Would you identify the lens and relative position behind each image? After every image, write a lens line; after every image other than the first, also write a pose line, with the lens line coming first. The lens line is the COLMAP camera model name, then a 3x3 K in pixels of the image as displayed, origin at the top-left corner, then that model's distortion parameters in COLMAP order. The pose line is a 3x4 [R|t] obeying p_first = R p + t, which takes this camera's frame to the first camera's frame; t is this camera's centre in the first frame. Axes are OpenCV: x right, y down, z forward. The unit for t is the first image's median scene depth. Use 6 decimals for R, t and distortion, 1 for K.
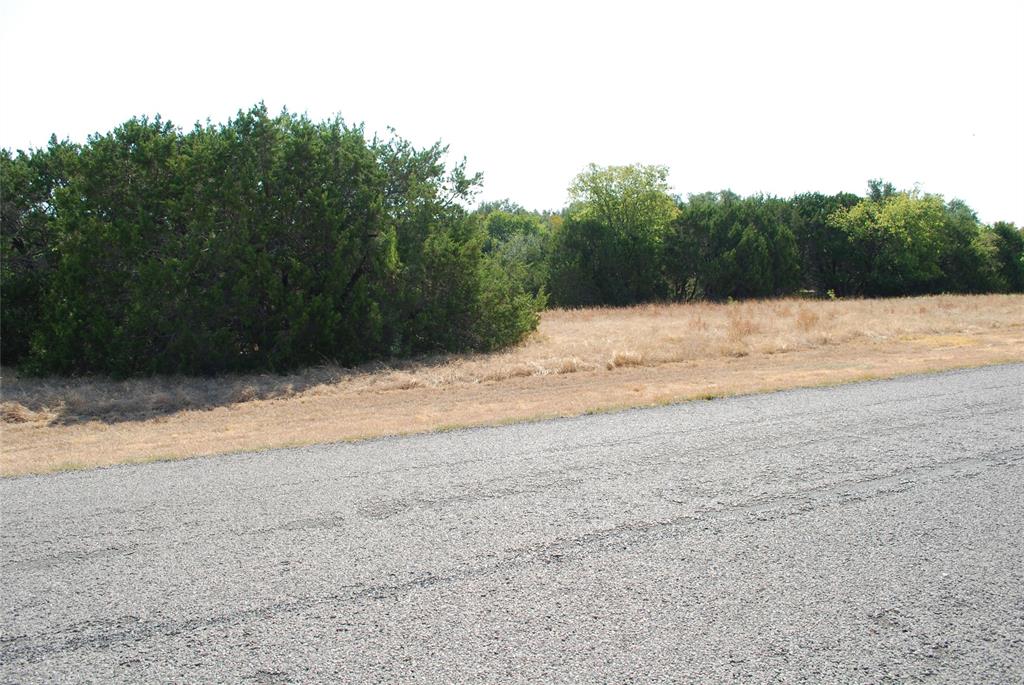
lens RADIAL K [[801.1, 0, 512.0], [0, 801.1, 342.5], [0, 0, 1]] dist [-0.092219, 0.016475]
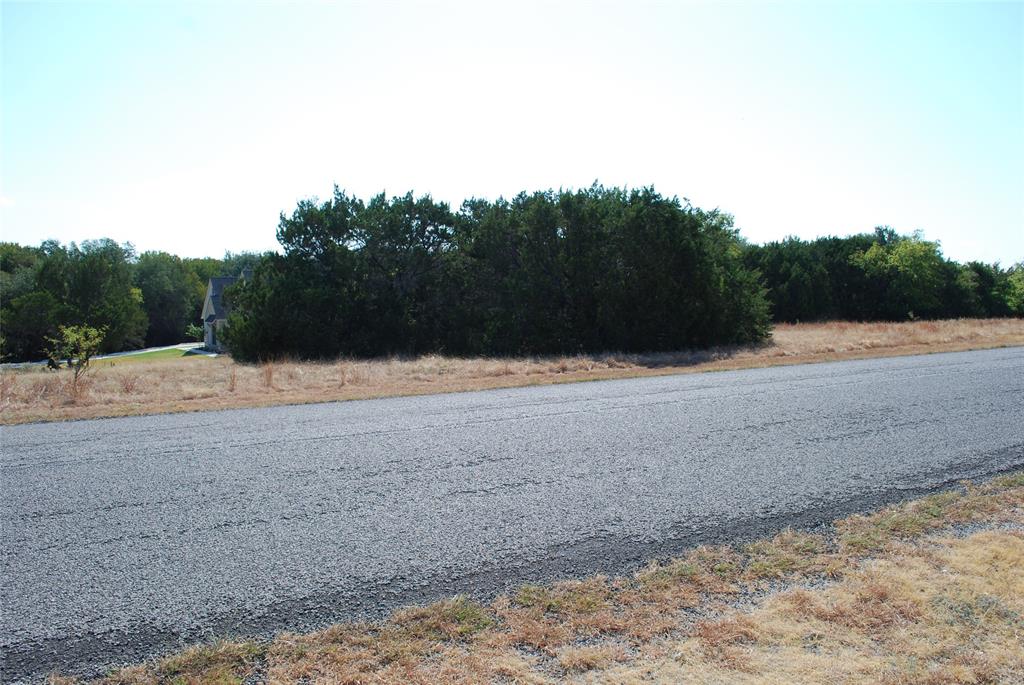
lens RADIAL K [[801.1, 0, 512.0], [0, 801.1, 342.5], [0, 0, 1]] dist [-0.092219, 0.016475]
pose [[0.997076, 0.006453, 0.076142, -0.219078], [-0.003423, 0.999199, -0.039861, 0.024780], [-0.076338, 0.039484, 0.996300, -0.181441]]
